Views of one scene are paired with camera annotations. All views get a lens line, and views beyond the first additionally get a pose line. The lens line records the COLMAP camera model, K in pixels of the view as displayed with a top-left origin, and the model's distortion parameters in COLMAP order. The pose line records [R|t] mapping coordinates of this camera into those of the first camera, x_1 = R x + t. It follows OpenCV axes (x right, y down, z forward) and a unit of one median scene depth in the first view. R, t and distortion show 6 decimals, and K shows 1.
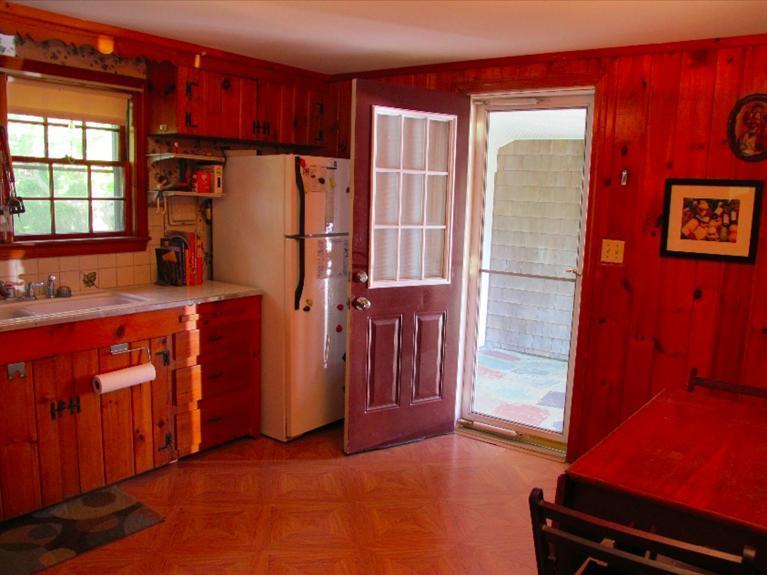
lens RADIAL K [[642.9, 0, 383.5], [0, 642.9, 287.5], [0, 0, 1]] dist [-0.149194, 0.112876]
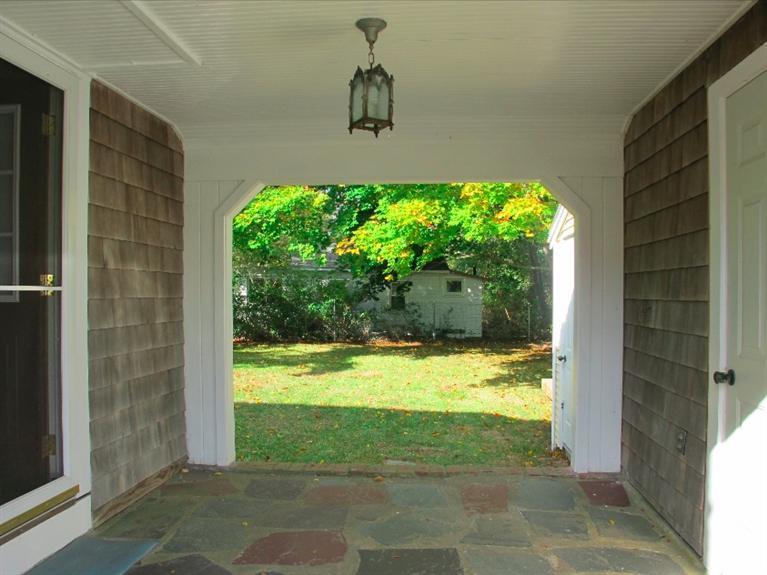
lens RADIAL K [[642.9, 0, 383.5], [0, 642.9, 287.5], [0, 0, 1]] dist [-0.149194, 0.112876]
pose [[0.522656, -0.031135, -0.851975, 1.130672], [-0.109489, 0.988606, -0.103296, 0.012002], [0.845484, 0.147270, 0.513292, 1.061936]]
